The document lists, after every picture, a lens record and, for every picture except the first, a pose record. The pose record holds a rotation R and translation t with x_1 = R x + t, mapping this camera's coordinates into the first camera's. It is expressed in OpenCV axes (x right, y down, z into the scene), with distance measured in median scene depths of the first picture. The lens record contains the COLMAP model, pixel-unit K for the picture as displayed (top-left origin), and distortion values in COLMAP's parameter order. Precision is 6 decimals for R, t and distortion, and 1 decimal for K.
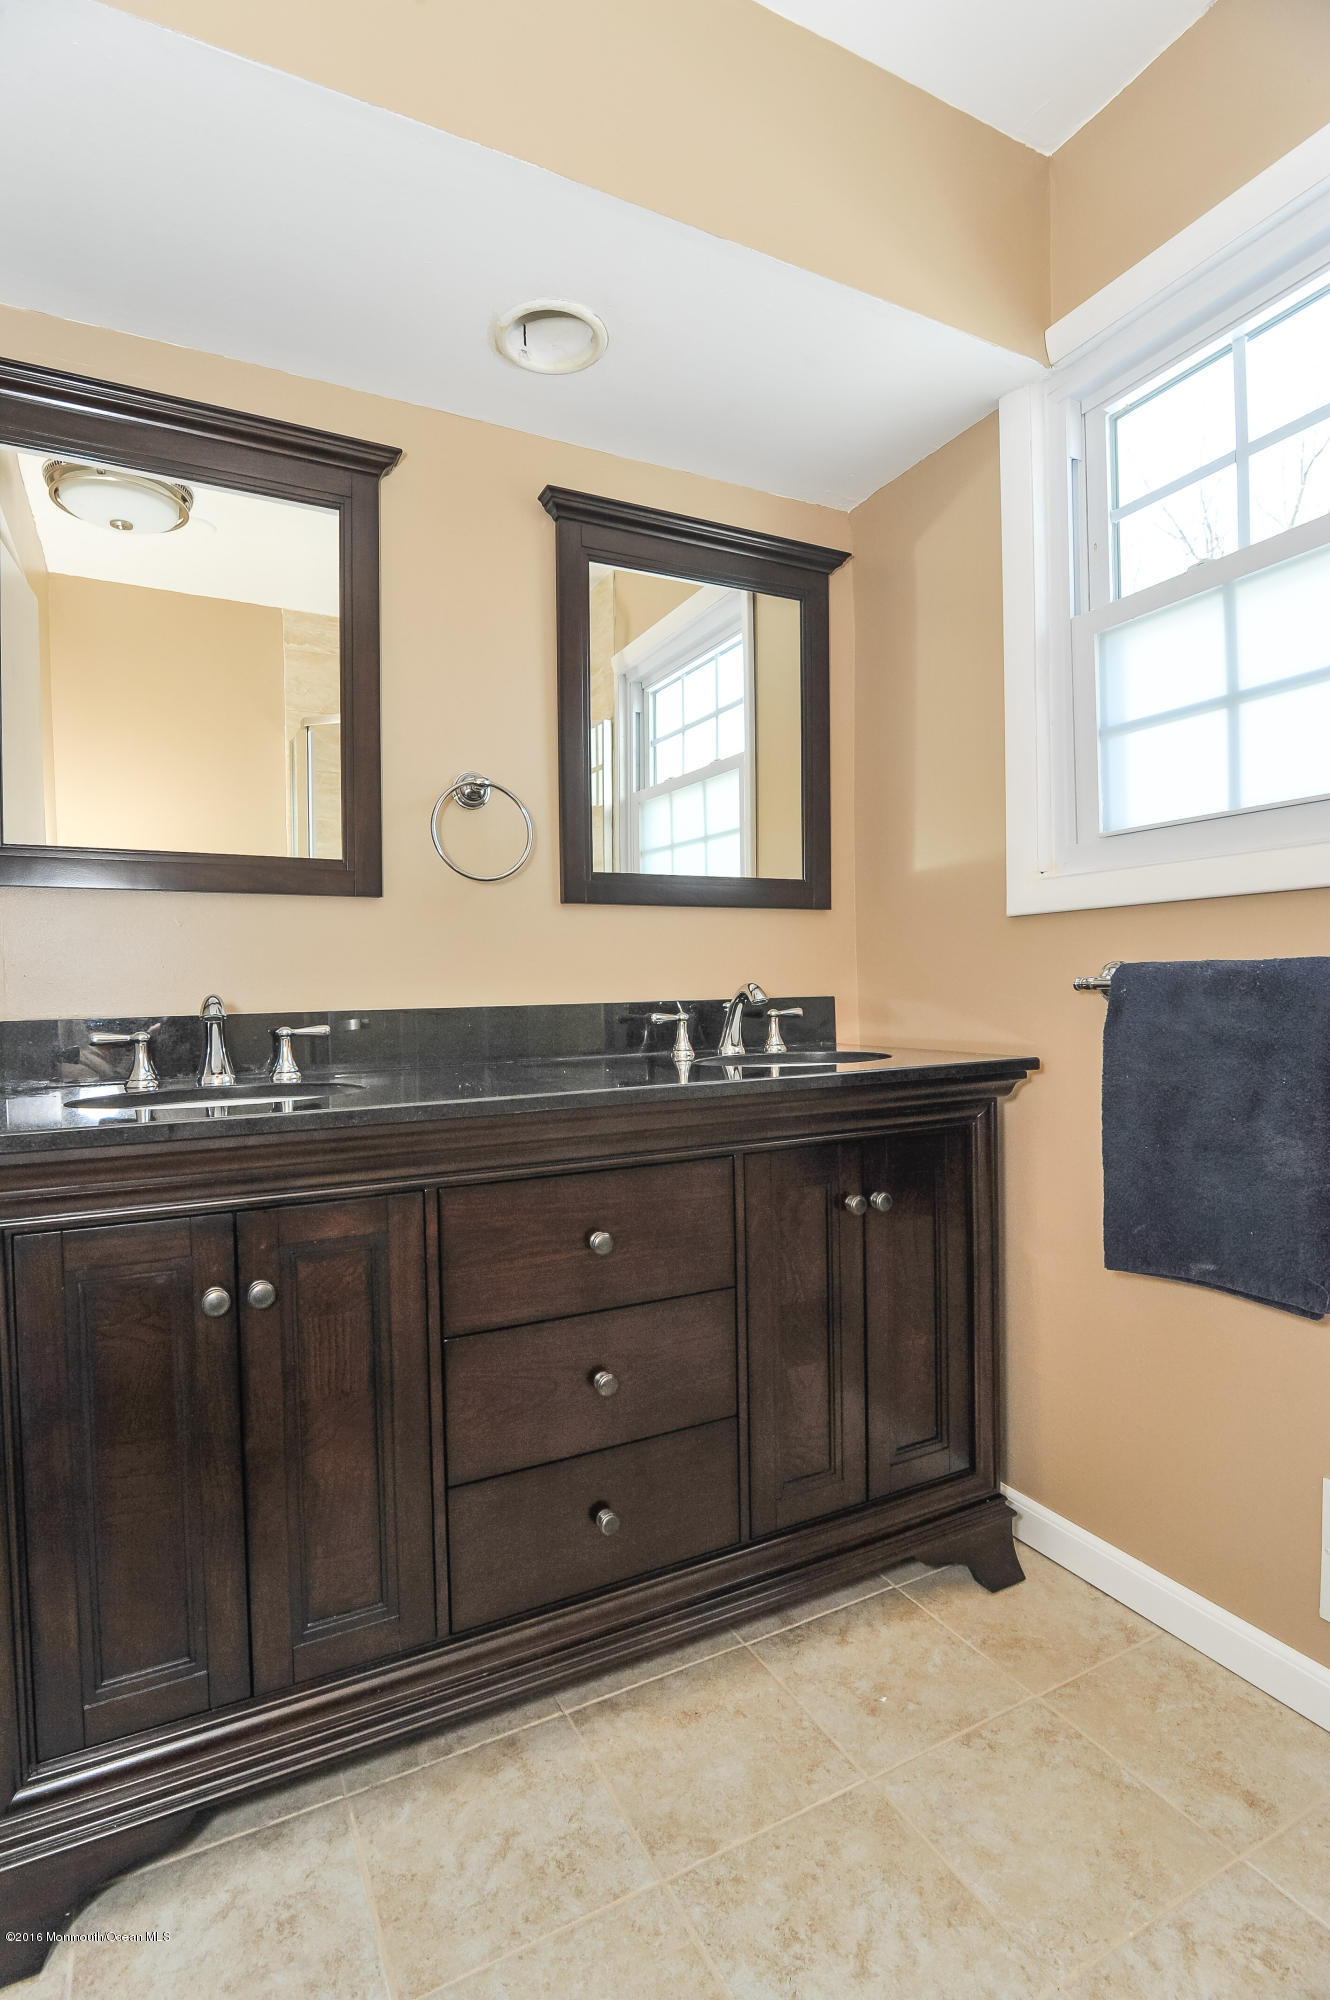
lens RADIAL K [[968.9, 0, 665.0], [0, 968.9, 1000.0], [0, 0, 1]] dist [-0.019507, -0.000203]
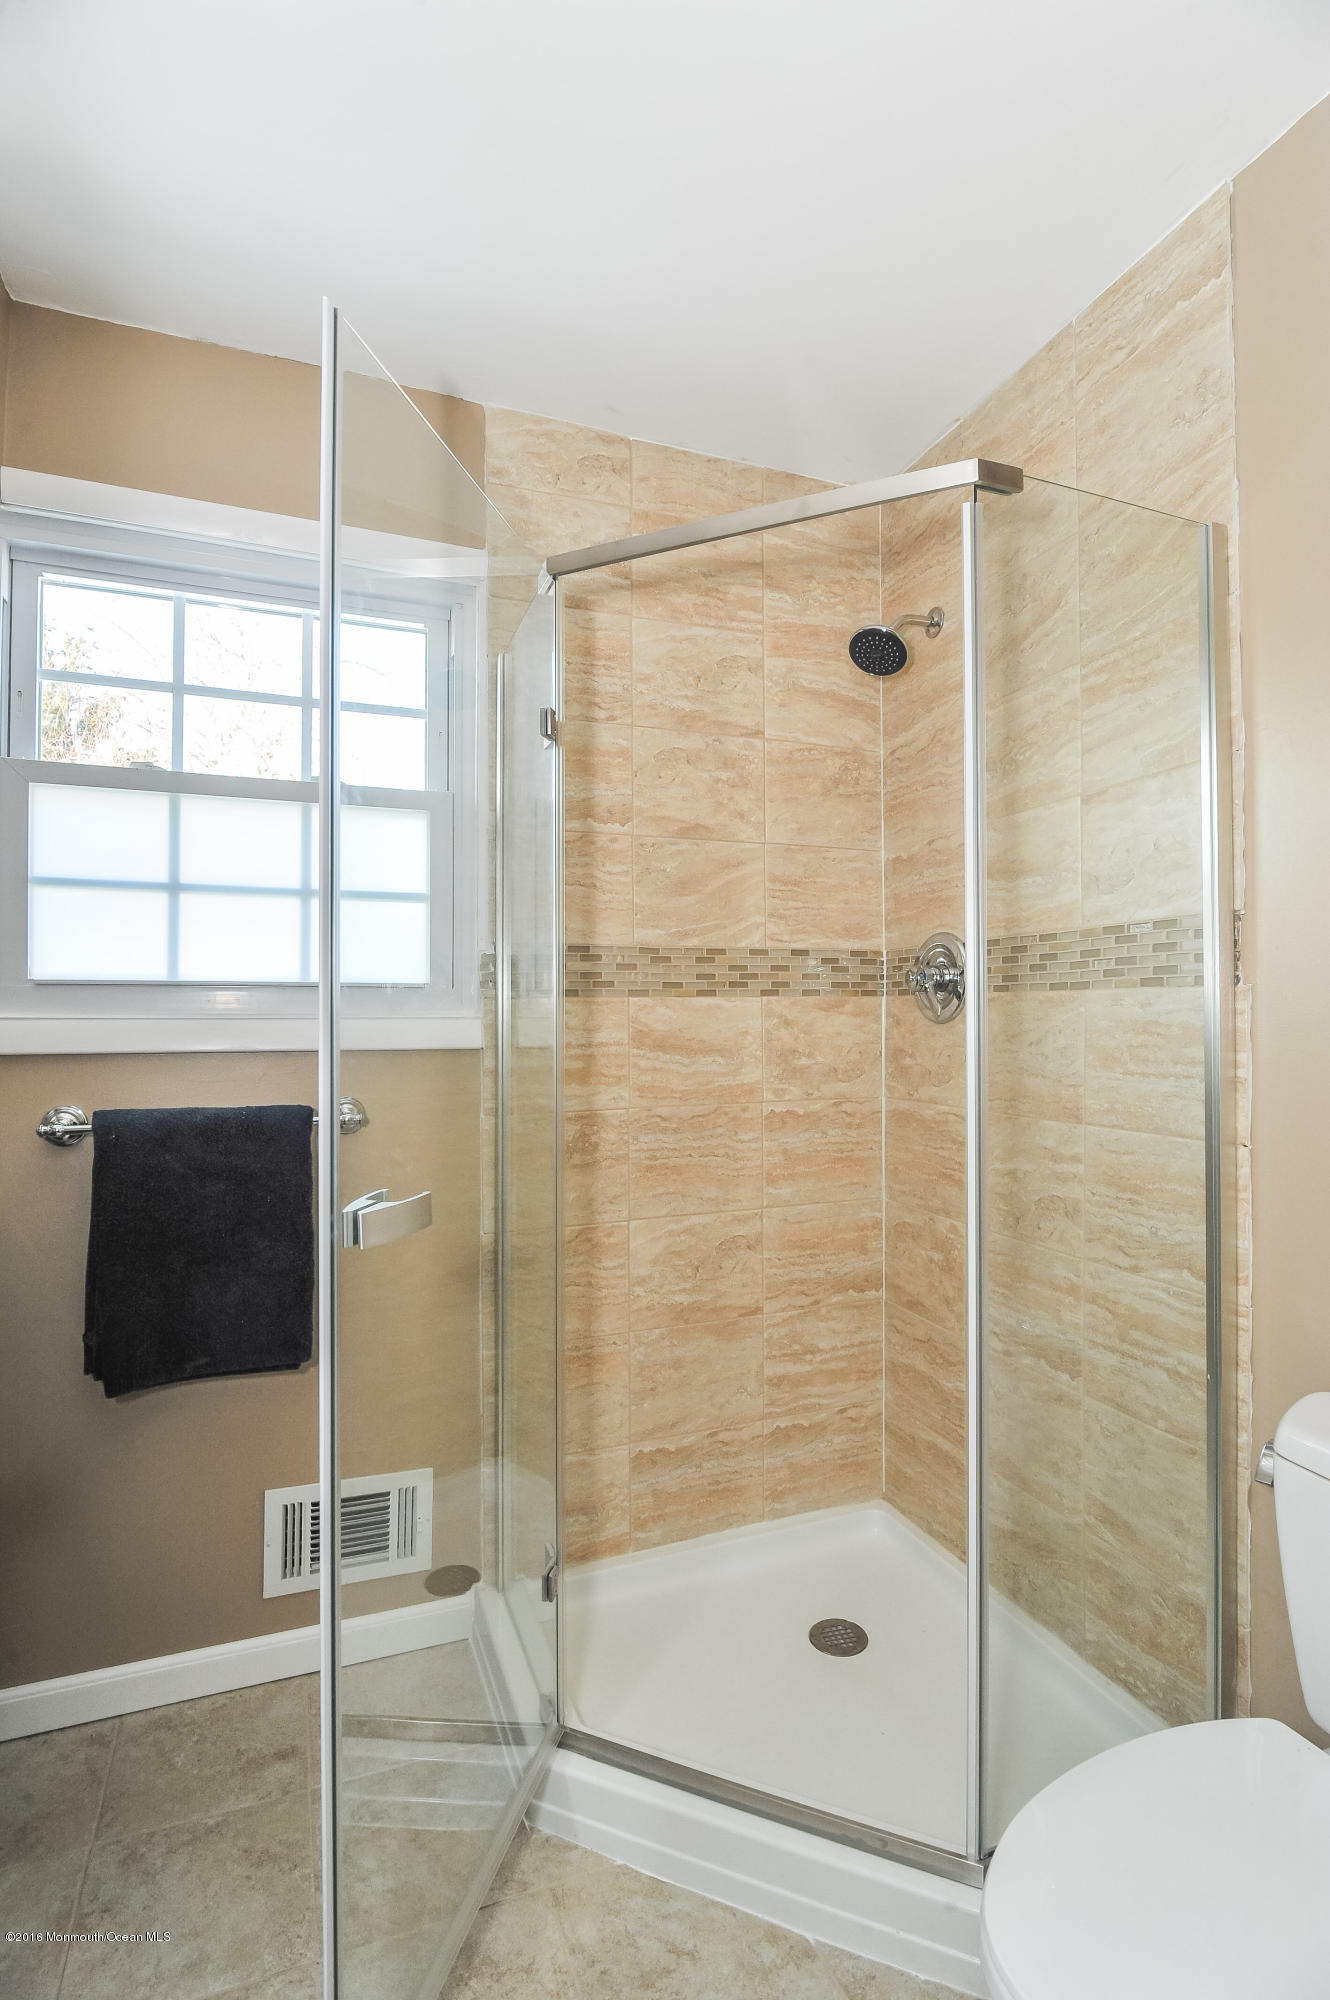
lens RADIAL K [[968.9, 0, 665.0], [0, 968.9, 1000.0], [0, 0, 1]] dist [-0.019507, -0.000203]
pose [[0.101585, 0.038767, 0.994071, -0.594450], [0.018179, 0.999001, -0.040817, -0.117356], [-0.994661, 0.022217, 0.100779, 0.279961]]
